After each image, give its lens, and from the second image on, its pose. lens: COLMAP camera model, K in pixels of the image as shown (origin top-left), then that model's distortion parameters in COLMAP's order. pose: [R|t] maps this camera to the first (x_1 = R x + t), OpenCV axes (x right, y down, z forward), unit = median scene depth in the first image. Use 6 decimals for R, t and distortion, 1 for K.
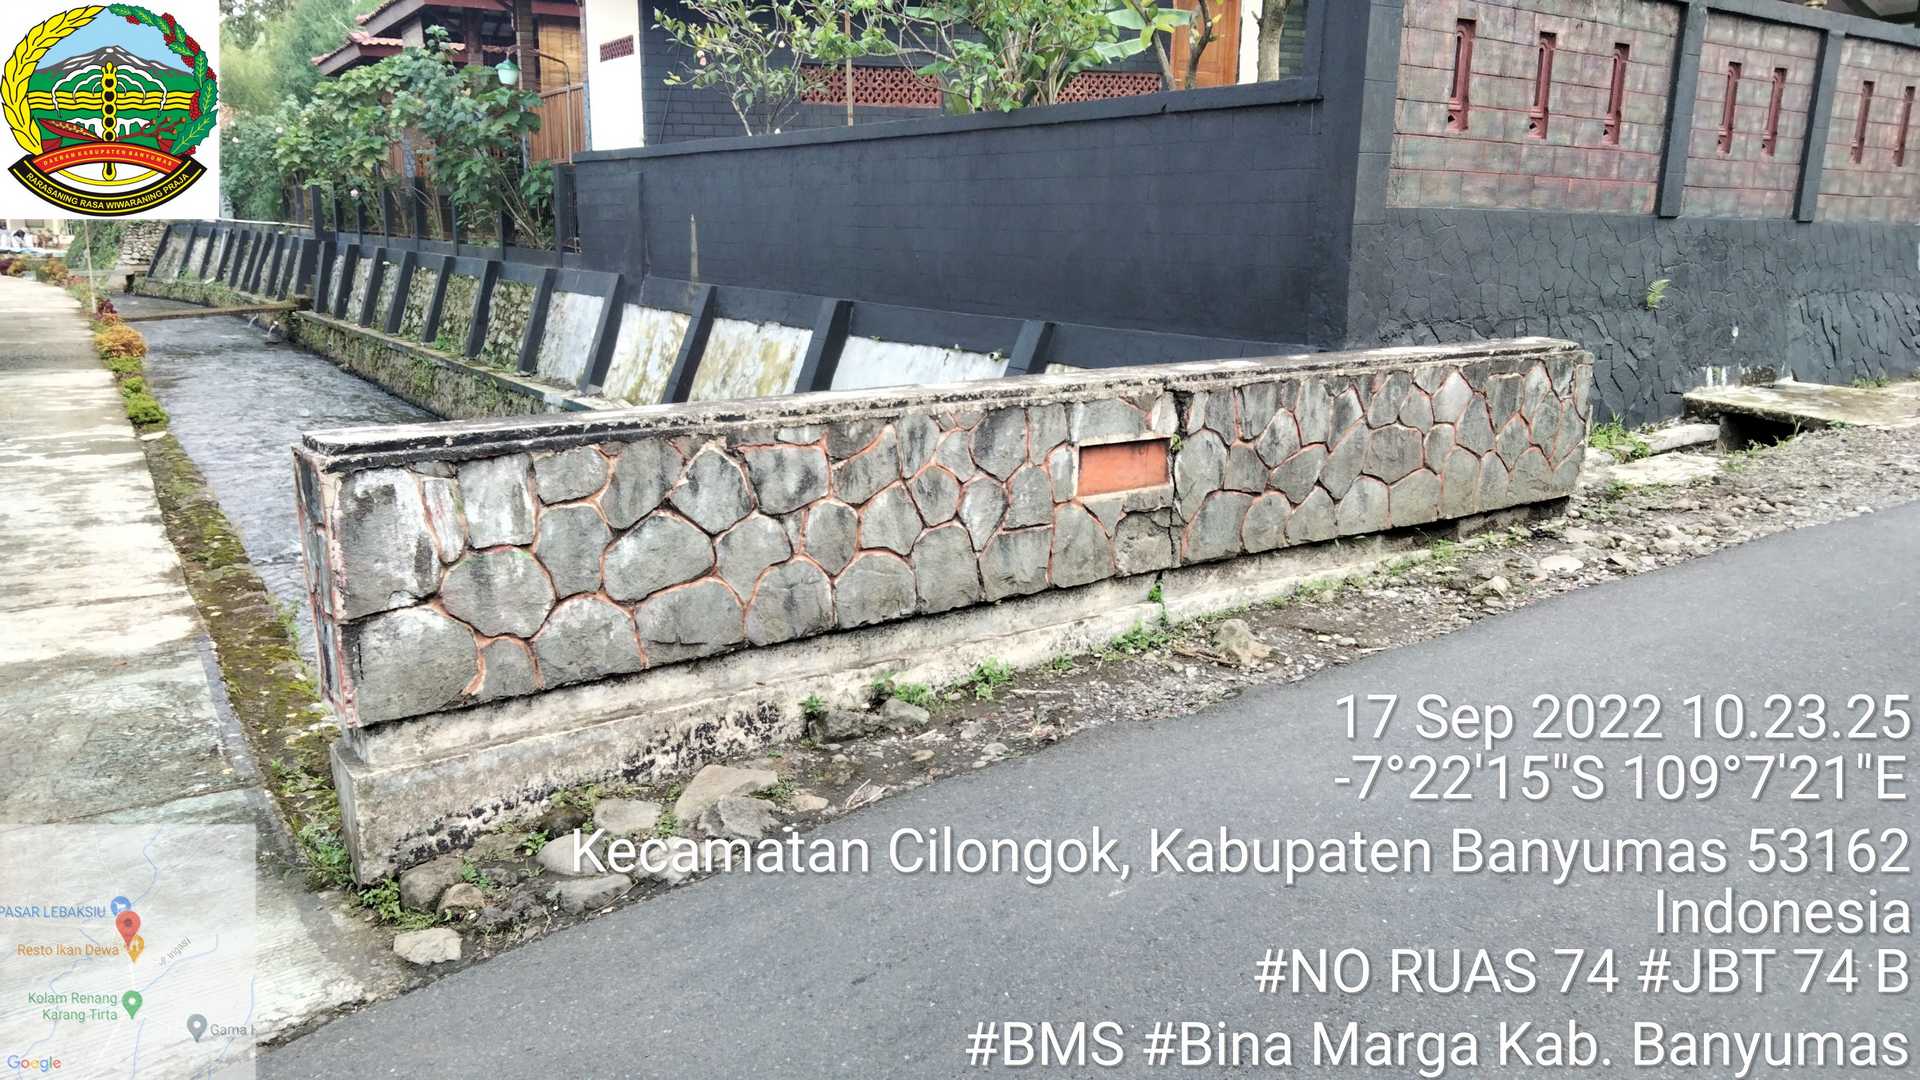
lens RADIAL K [[1416.5, 0, 950.2], [0, 1416.5, 550.3], [0, 0, 1]] dist [0.013181, -0.005497]
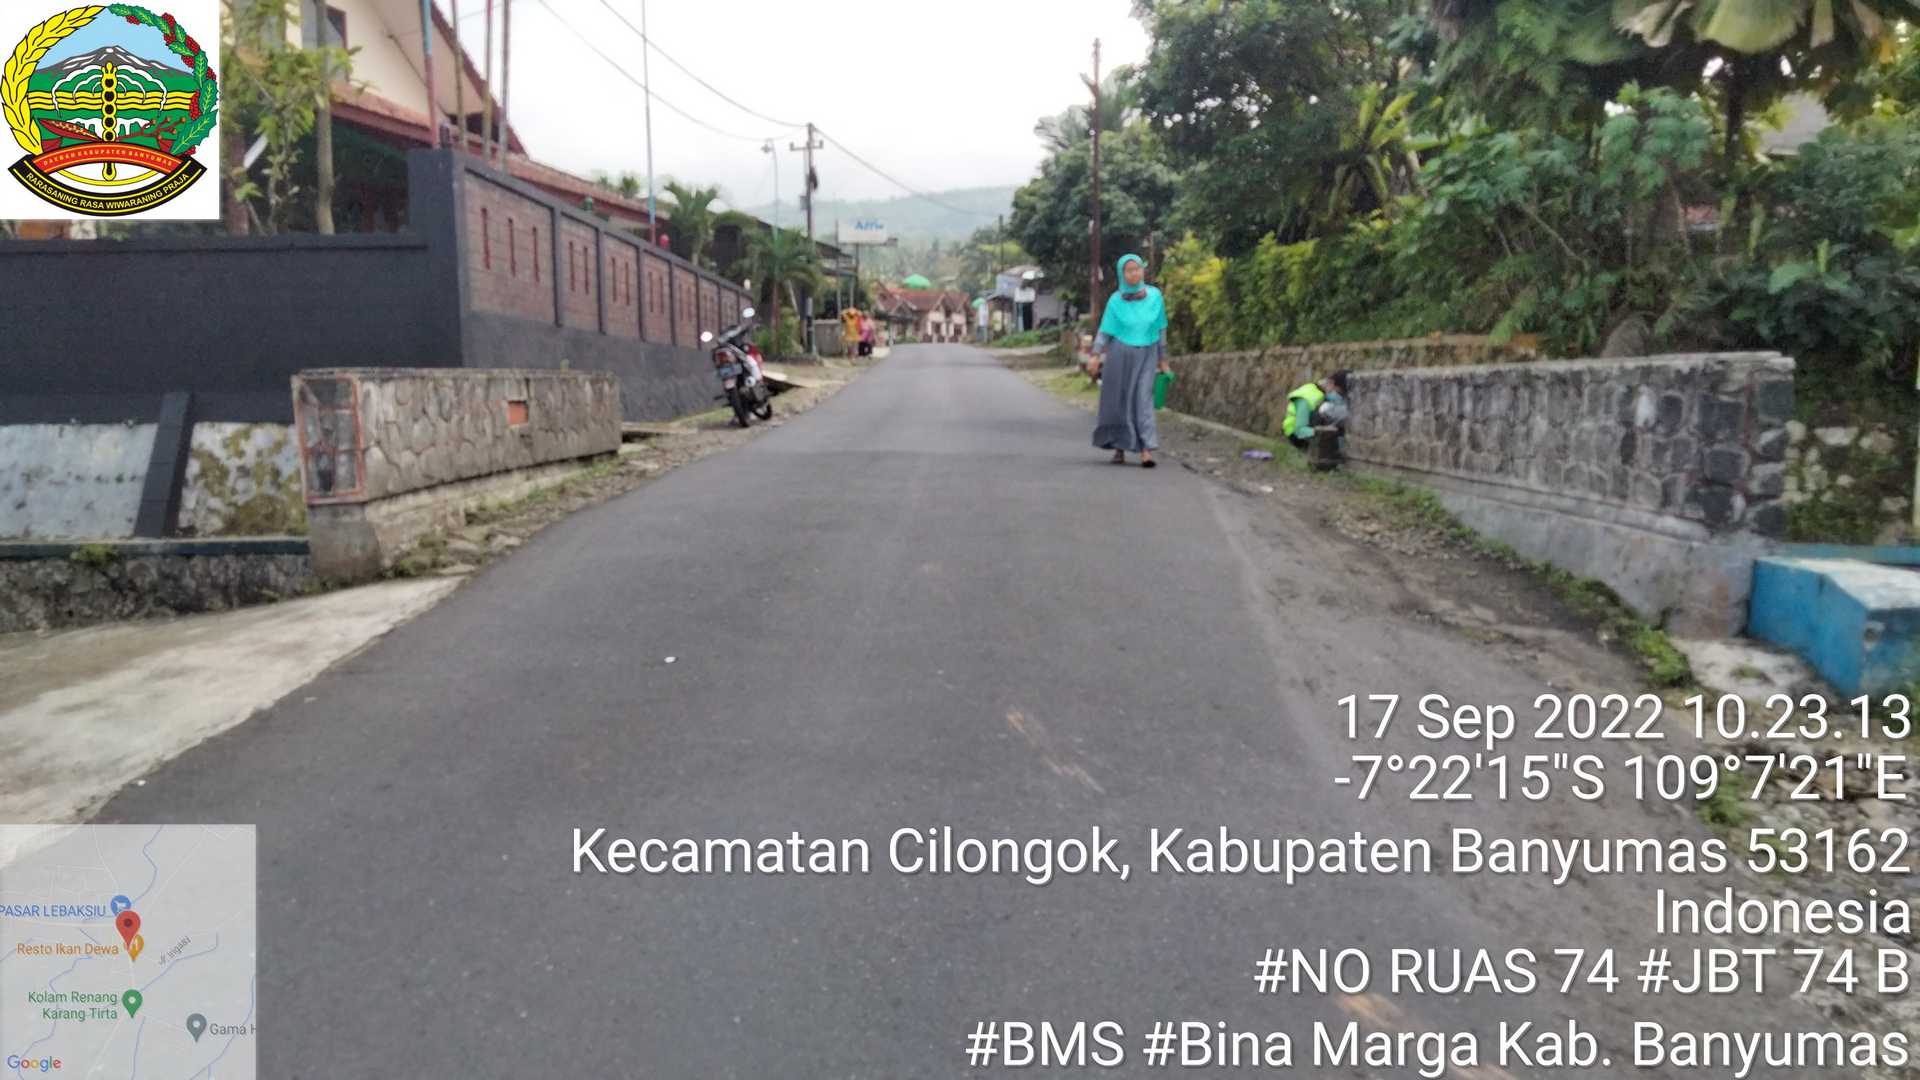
lens RADIAL K [[1416.5, 0, 957.0], [0, 1416.5, 544.3], [0, 0, 1]] dist [0.013181, -0.005497]
pose [[0.593835, -0.102830, 0.797989, -1.298052], [0.194747, 0.980678, -0.018552, 0.325354], [-0.780663, 0.166423, 0.602386, -0.807544]]
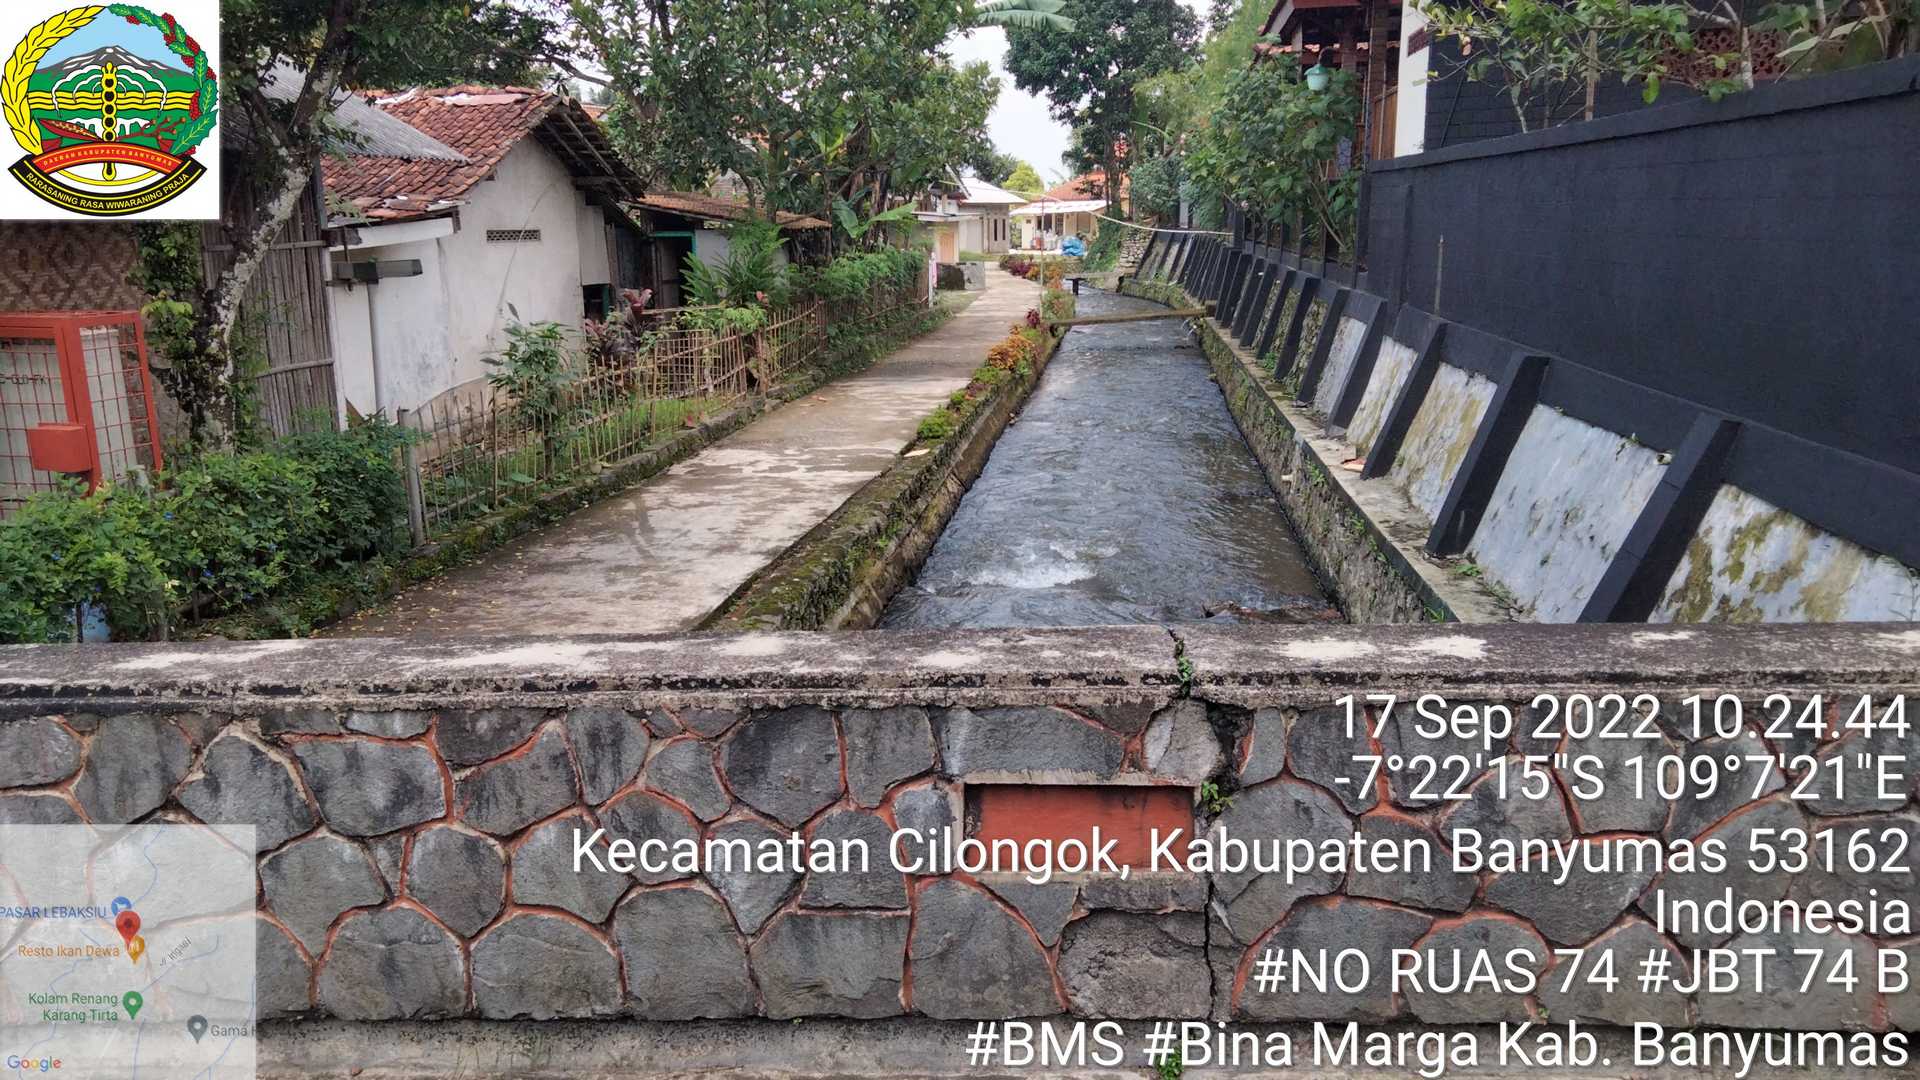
lens RADIAL K [[1416.5, 0, 965.0], [0, 1416.5, 534.0], [0, 0, 1]] dist [0.013181, -0.005497]
pose [[0.776367, 0.111066, -0.620418, 0.460625], [-0.112669, 0.992952, 0.036766, -0.207297], [0.620129, 0.041358, 0.783409, 0.610004]]
